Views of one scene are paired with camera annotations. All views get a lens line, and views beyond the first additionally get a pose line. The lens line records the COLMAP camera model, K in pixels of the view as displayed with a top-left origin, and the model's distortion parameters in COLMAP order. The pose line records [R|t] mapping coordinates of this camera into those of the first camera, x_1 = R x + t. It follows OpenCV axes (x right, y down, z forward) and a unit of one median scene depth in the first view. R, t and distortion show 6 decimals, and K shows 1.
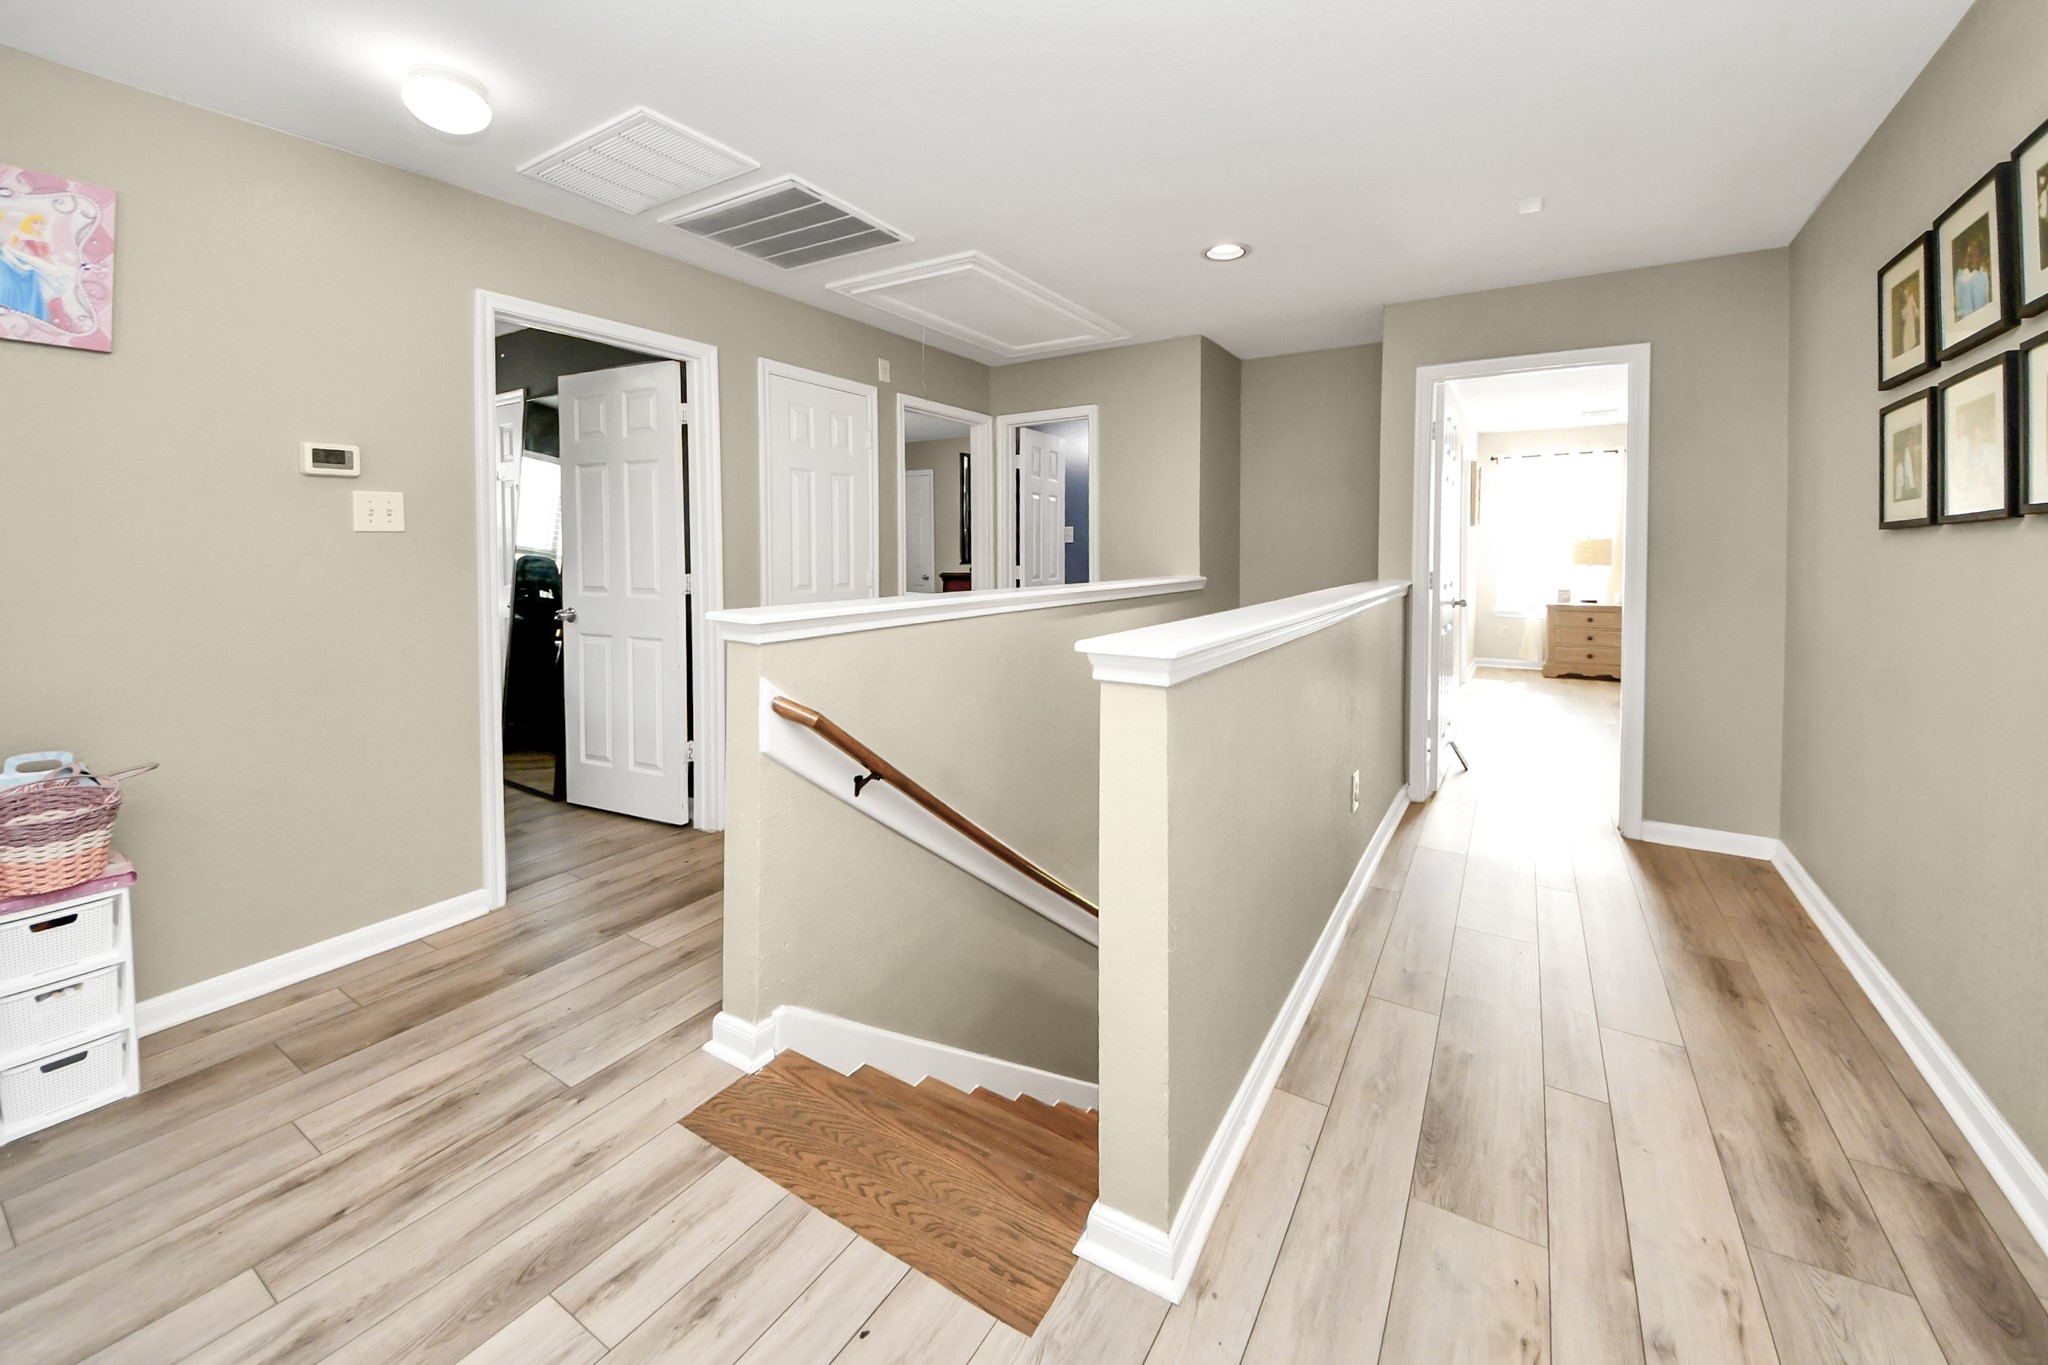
lens RADIAL K [[799.7, 0, 978.0], [0, 799.7, 567.7], [0, 0, 1]] dist [-0.008066, -0.001766]
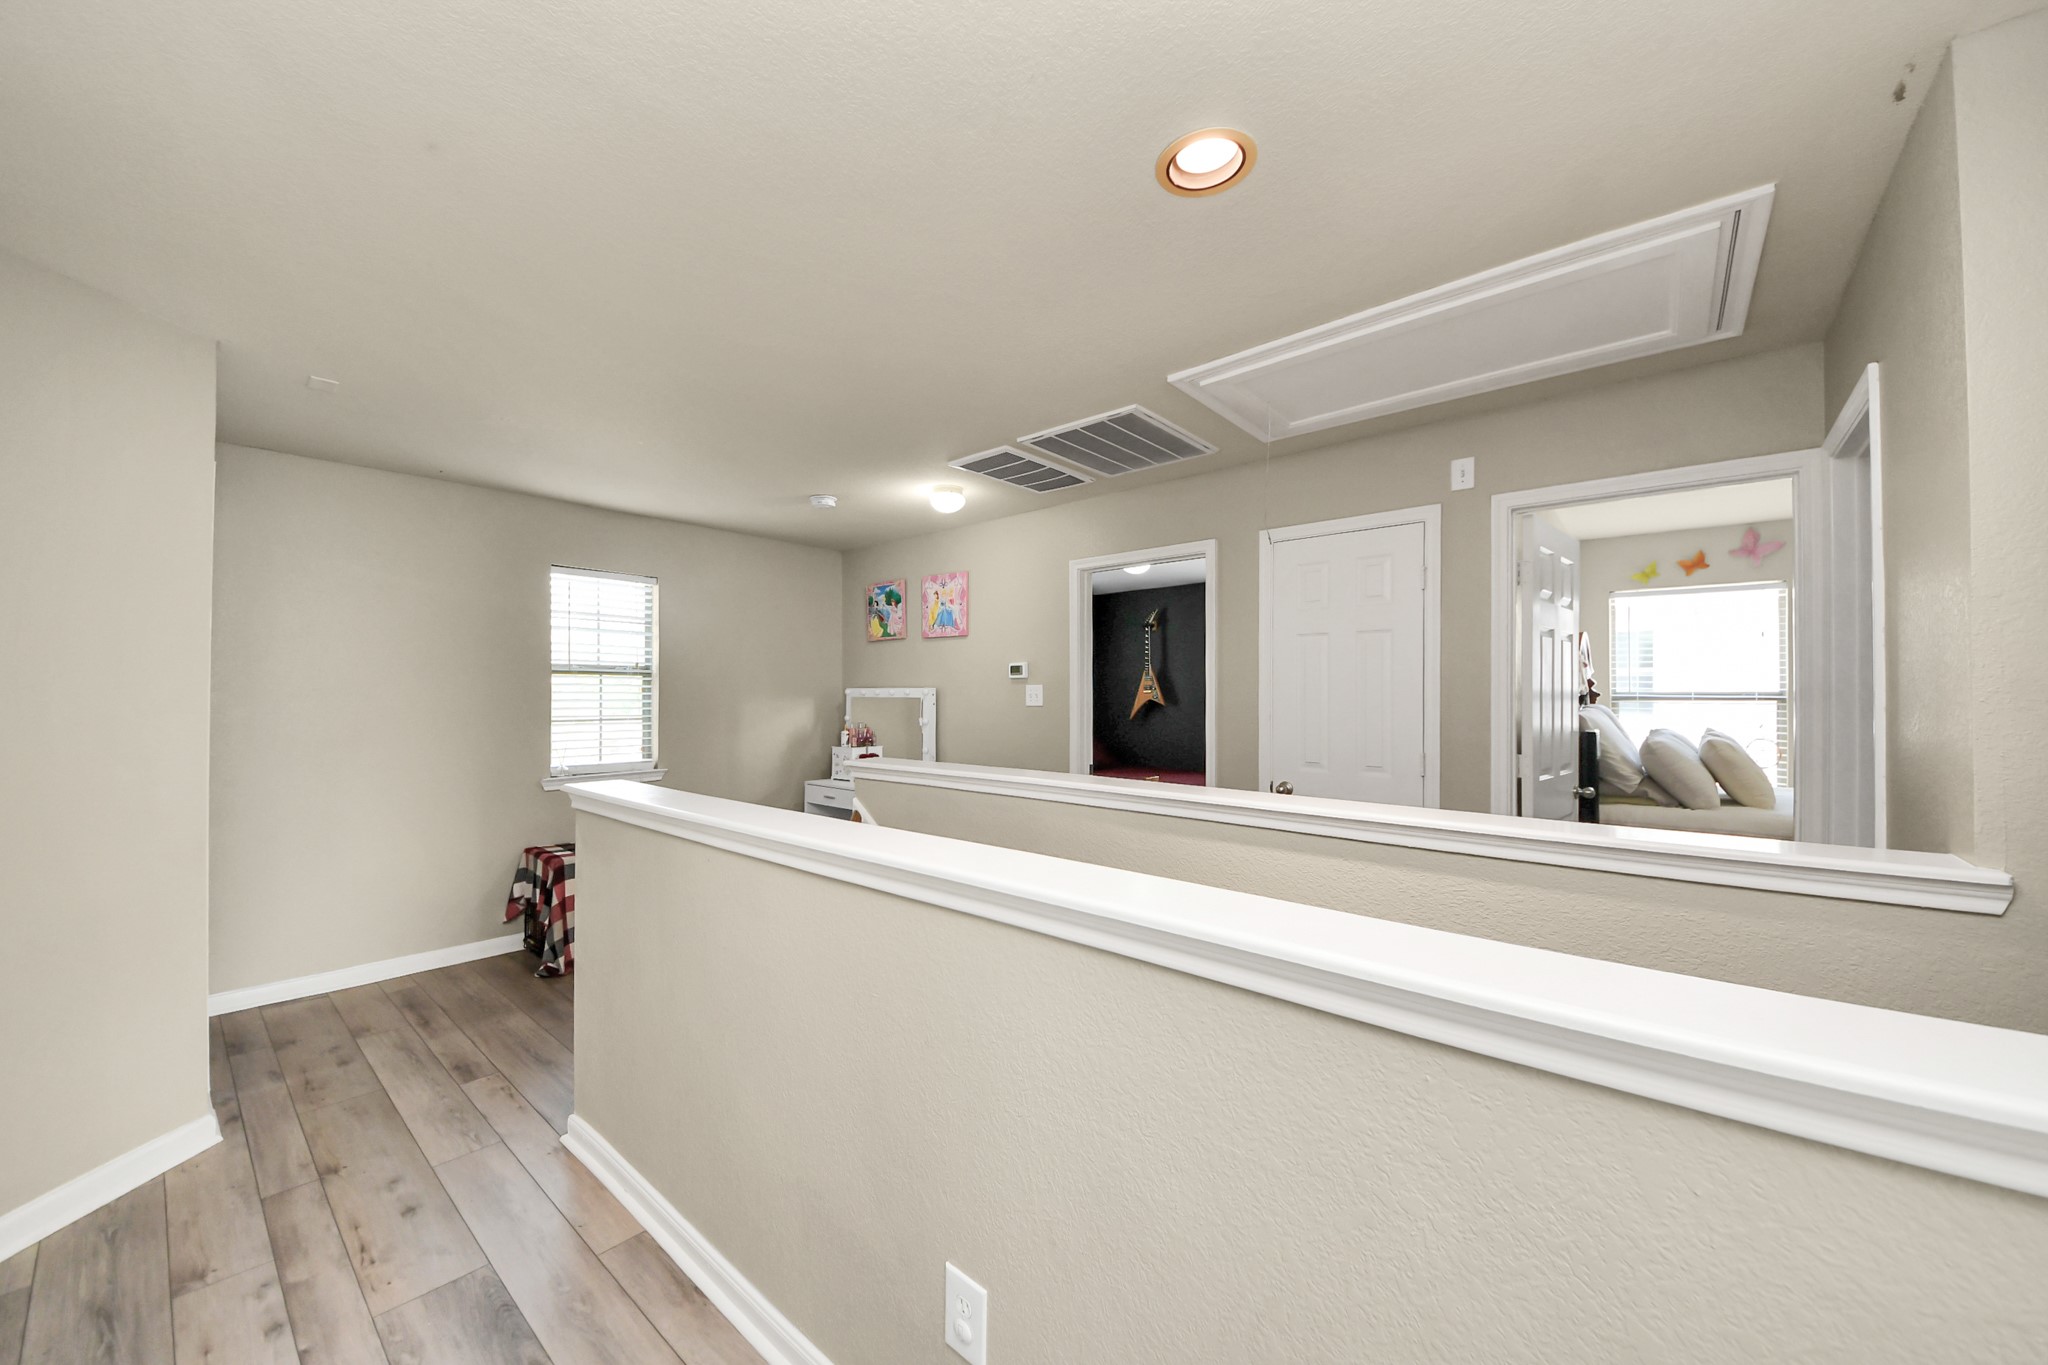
lens RADIAL K [[740.2, 0, 1023.9], [0, 740.2, 680.1], [0, 0, 1]] dist [0.005754, -0.001274]
pose [[-0.104118, -0.011617, -0.994497, 1.254204], [-0.008862, 0.999903, -0.010753, -0.114424], [0.994525, 0.007693, -0.104211, 1.490272]]
